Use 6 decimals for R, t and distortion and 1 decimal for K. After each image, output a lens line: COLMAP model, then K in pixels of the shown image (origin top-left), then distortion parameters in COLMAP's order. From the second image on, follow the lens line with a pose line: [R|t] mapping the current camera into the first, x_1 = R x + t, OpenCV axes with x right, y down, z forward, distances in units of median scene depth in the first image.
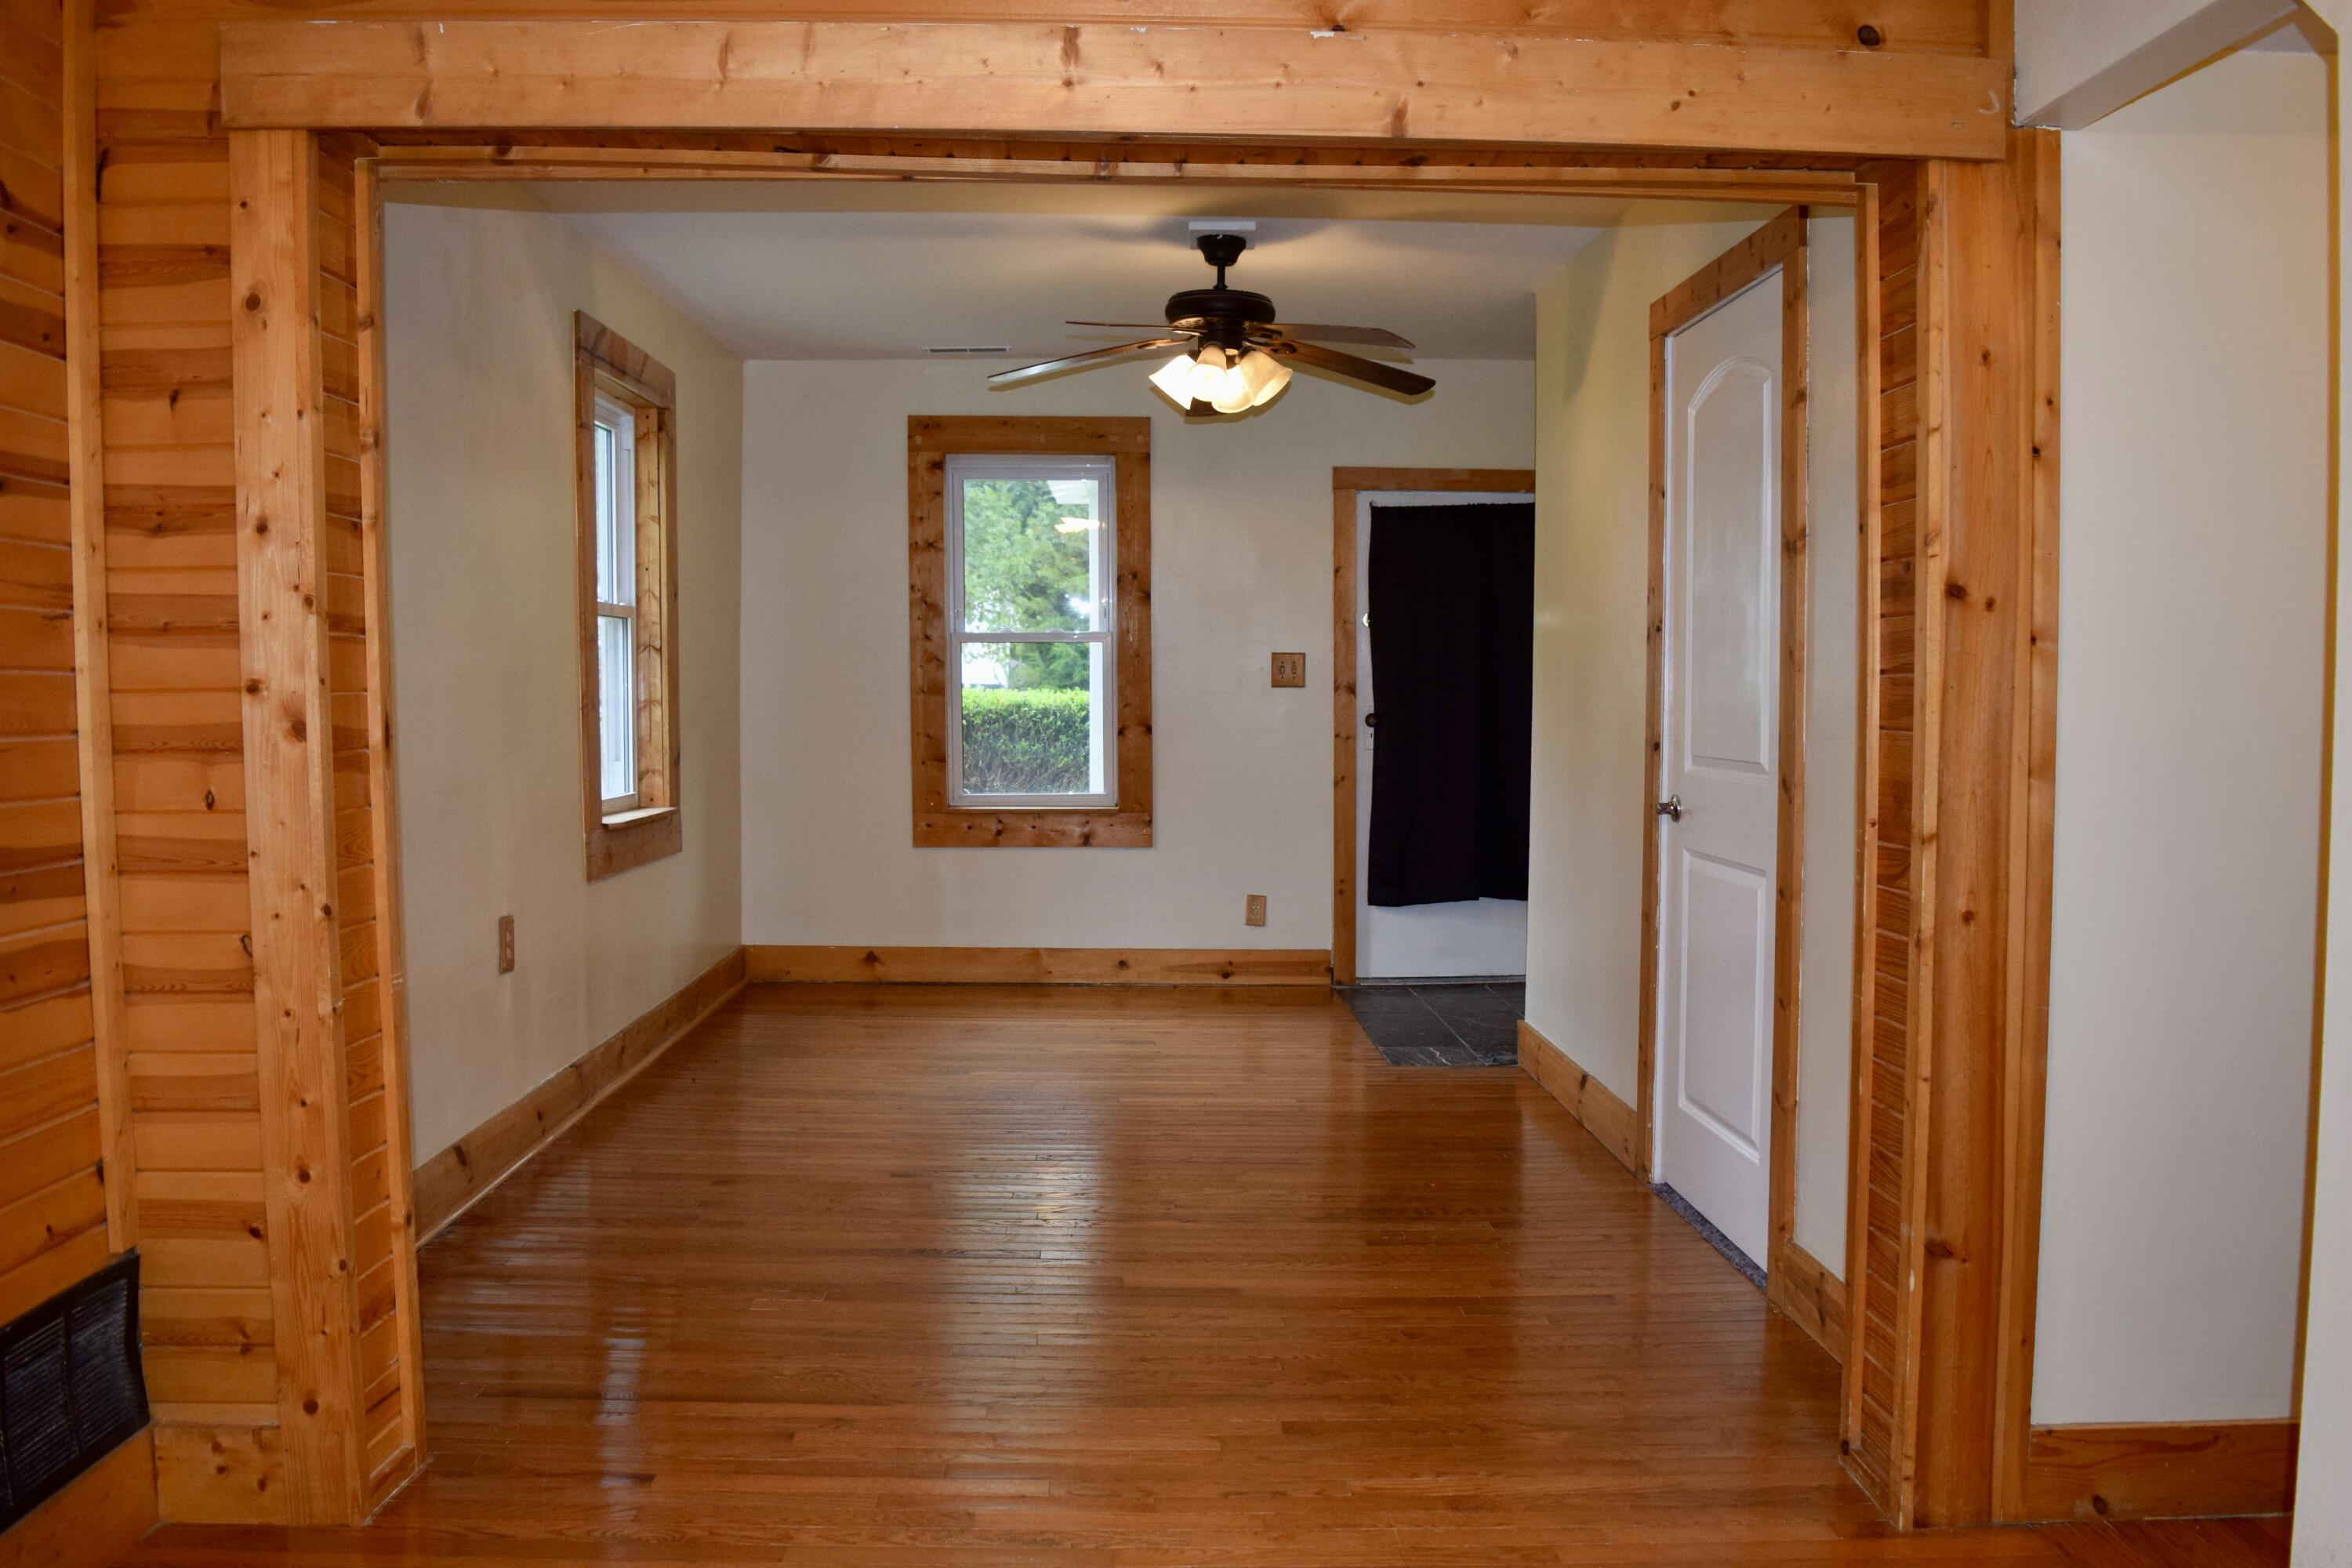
lens RADIAL K [[1864.4, 0, 1170.1], [0, 1864.4, 787.3], [0, 0, 1]] dist [-0.064983, 0.006820]
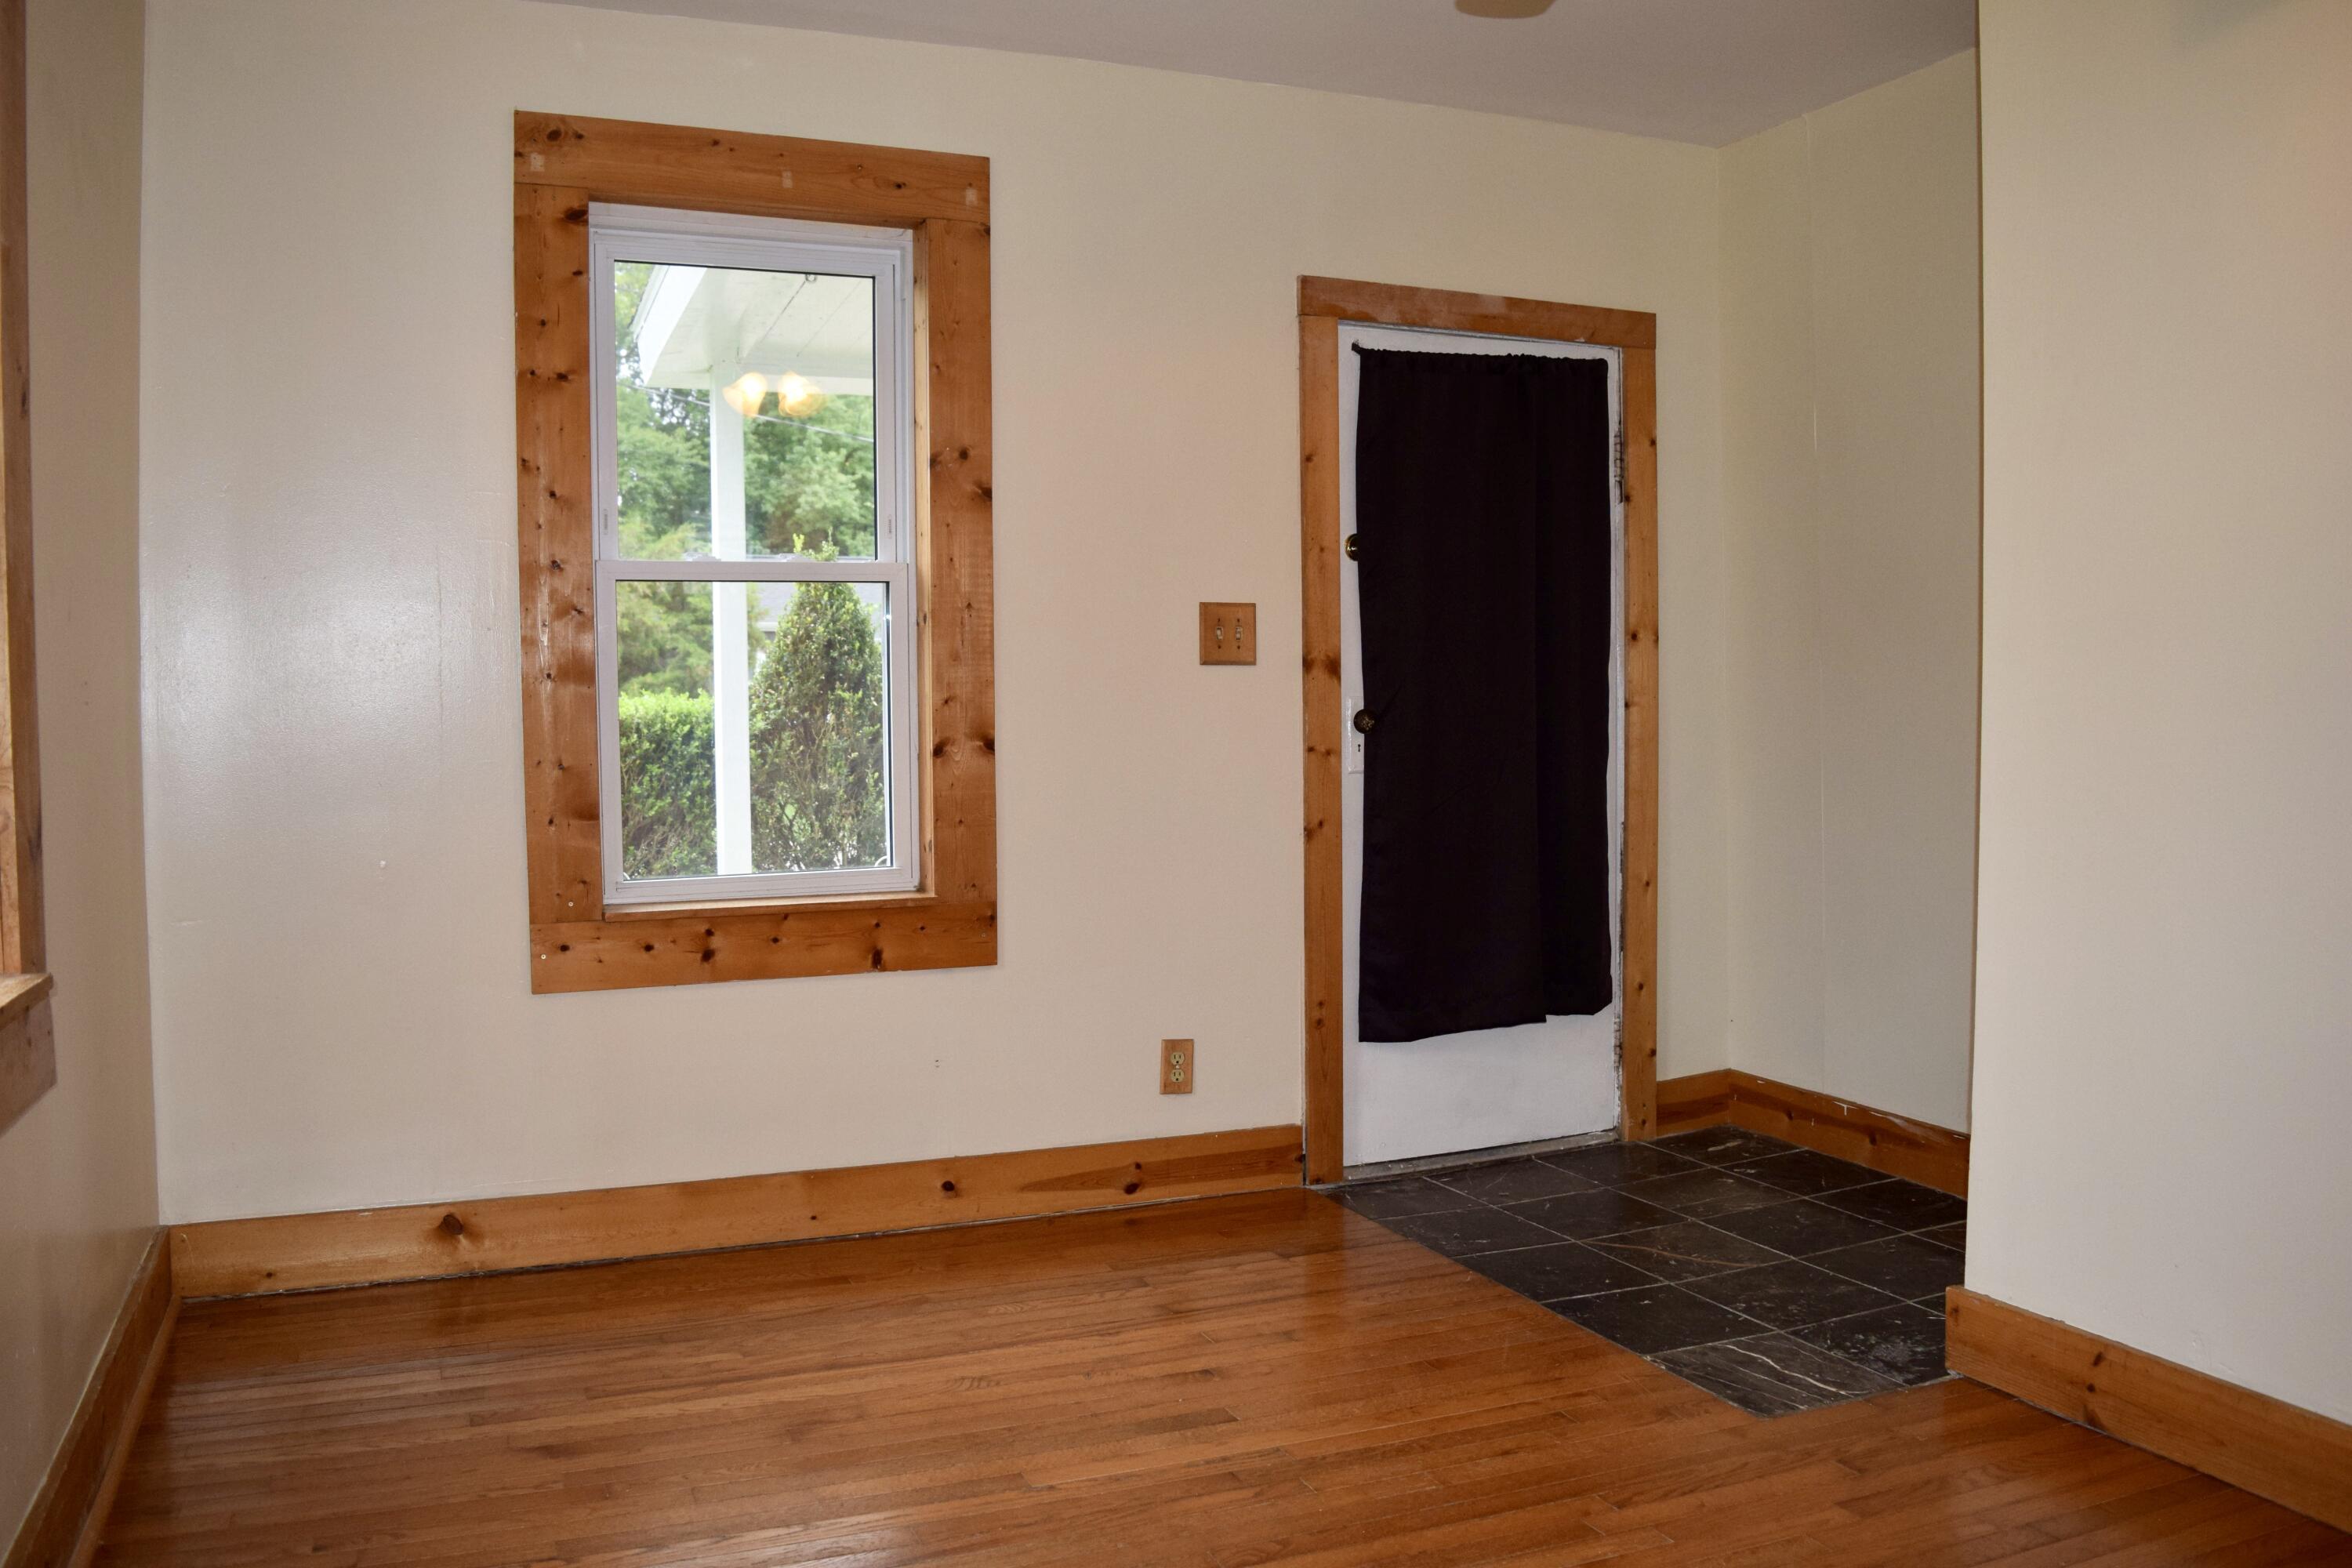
lens RADIAL K [[1864.4, 0, 1176.5], [0, 1864.4, 776.6], [0, 0, 1]] dist [-0.064983, 0.006820]
pose [[0.936647, -0.027148, 0.349221, -0.147570], [0.034005, 0.999330, -0.013518, -0.012995], [-0.348620, 0.024537, 0.936943, 0.481334]]
